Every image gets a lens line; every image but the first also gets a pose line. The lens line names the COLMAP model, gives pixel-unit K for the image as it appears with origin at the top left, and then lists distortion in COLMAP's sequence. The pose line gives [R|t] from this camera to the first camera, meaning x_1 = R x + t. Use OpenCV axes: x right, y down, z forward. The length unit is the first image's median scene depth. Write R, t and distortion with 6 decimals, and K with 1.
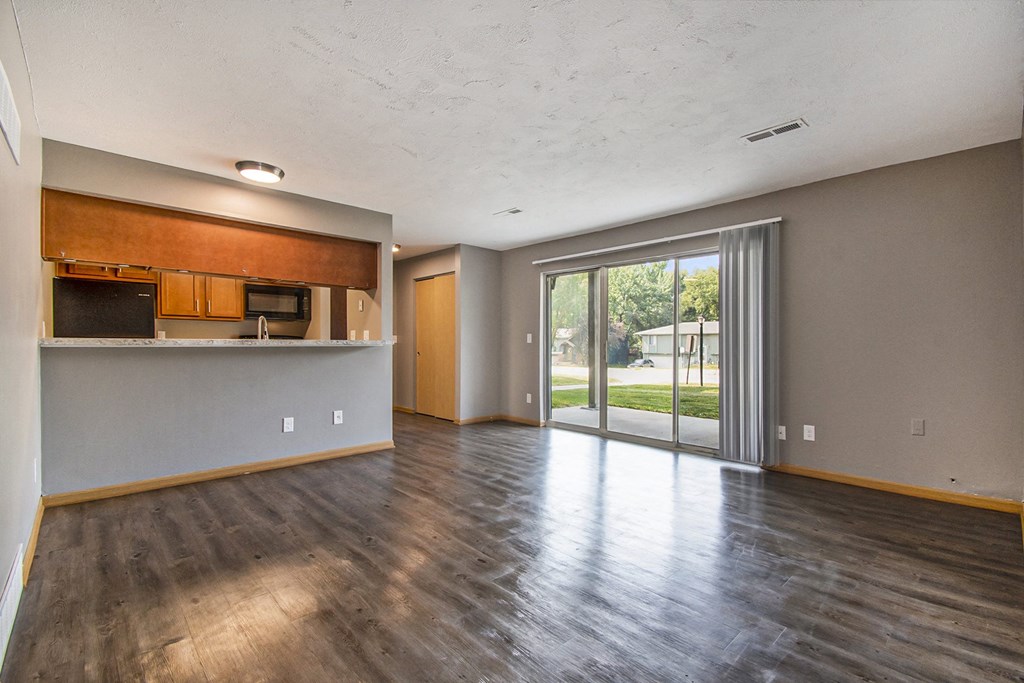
lens RADIAL K [[454.9, 0, 512.0], [0, 454.9, 341.5], [0, 0, 1]] dist [0.002340, -0.000408]
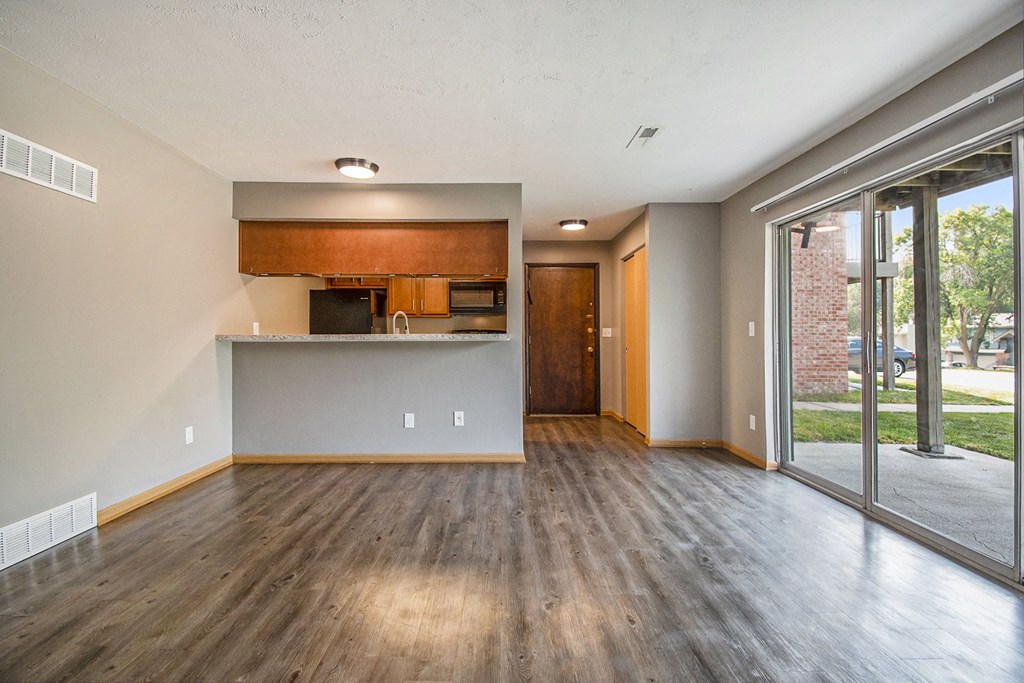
lens RADIAL K [[454.9, 0, 512.0], [0, 454.9, 341.5], [0, 0, 1]] dist [0.002340, -0.000408]
pose [[0.726592, 0.002862, -0.687063, 0.302274], [0.005960, 0.999927, 0.010467, 0.002414], [0.687043, -0.011700, 0.726523, 0.385994]]
